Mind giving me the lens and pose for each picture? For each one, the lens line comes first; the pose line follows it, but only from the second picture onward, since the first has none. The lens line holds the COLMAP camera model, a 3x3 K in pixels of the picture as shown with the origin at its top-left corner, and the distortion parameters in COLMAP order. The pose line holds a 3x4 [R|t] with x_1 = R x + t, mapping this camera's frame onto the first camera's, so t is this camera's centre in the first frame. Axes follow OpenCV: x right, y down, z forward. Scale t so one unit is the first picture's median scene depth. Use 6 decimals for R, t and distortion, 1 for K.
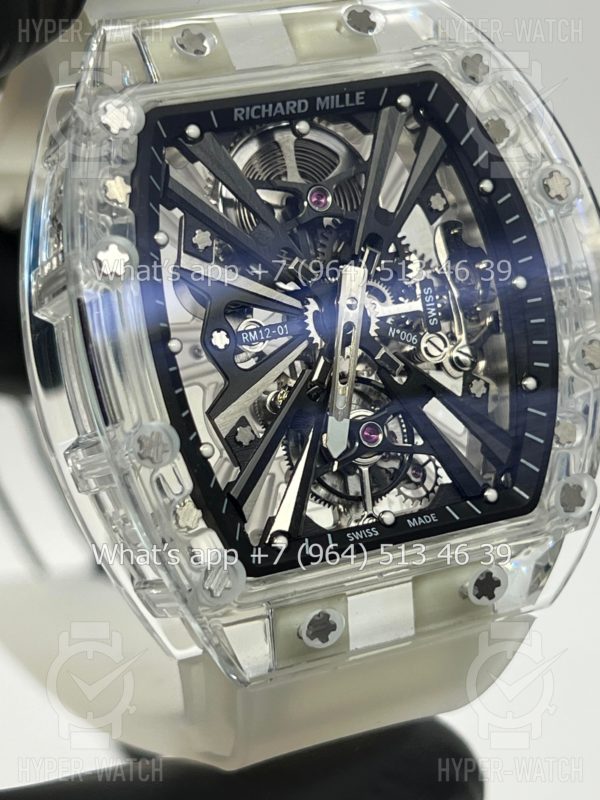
lens RADIAL K [[1827.3, 0, 300.4], [0, 1827.3, 470.0], [0, 0, 1]] dist [0.103311, 0.120395]
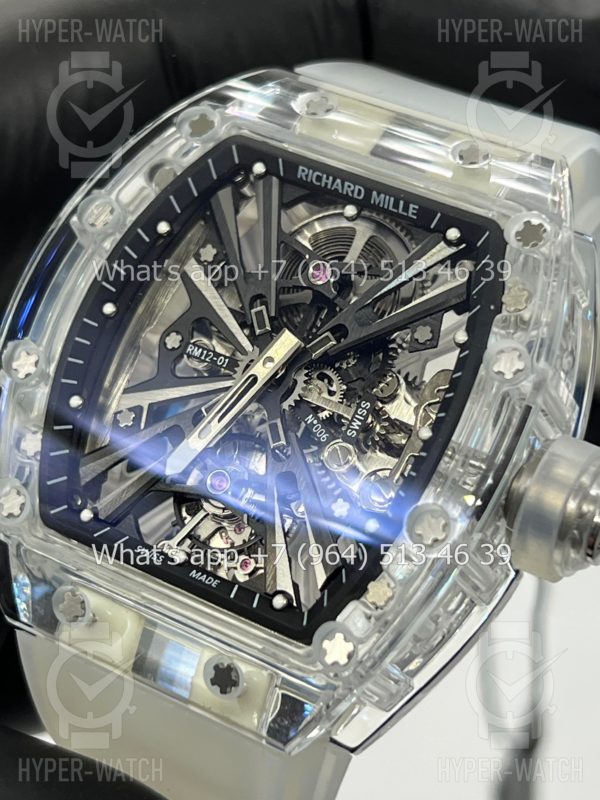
lens RADIAL K [[1827.3, 0, 300.4], [0, 1827.3, 470.0], [0, 0, 1]] dist [0.103311, 0.120395]
pose [[0.583018, 0.420623, -0.695101, 0.767226], [-0.554941, 0.831048, 0.037430, -0.088523], [0.593406, 0.363917, 0.717937, 0.294727]]
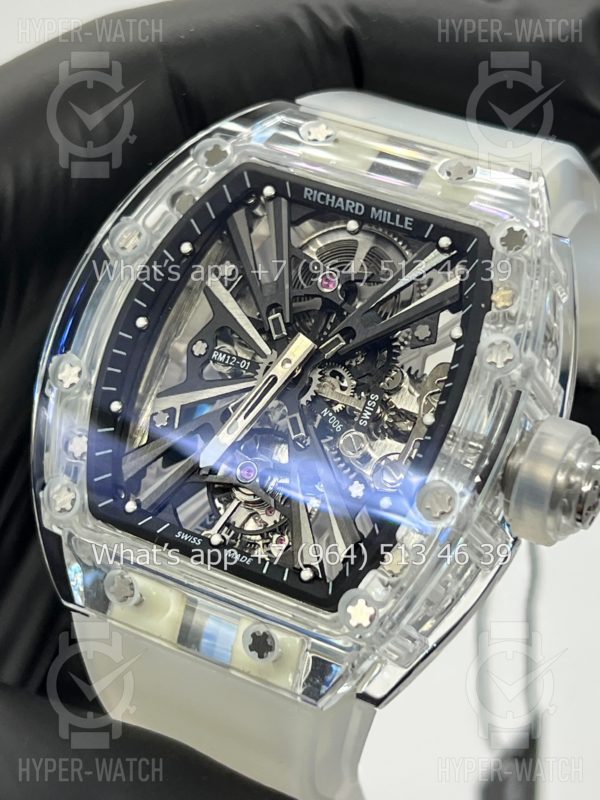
lens RADIAL K [[1827.3, 0, 300.4], [0, 1827.3, 470.0], [0, 0, 1]] dist [0.103311, 0.120395]
pose [[0.604421, 0.391595, -0.693778, 0.850513], [-0.516326, 0.855749, 0.033193, -0.075800], [0.606698, 0.338154, 0.719423, 0.196734]]
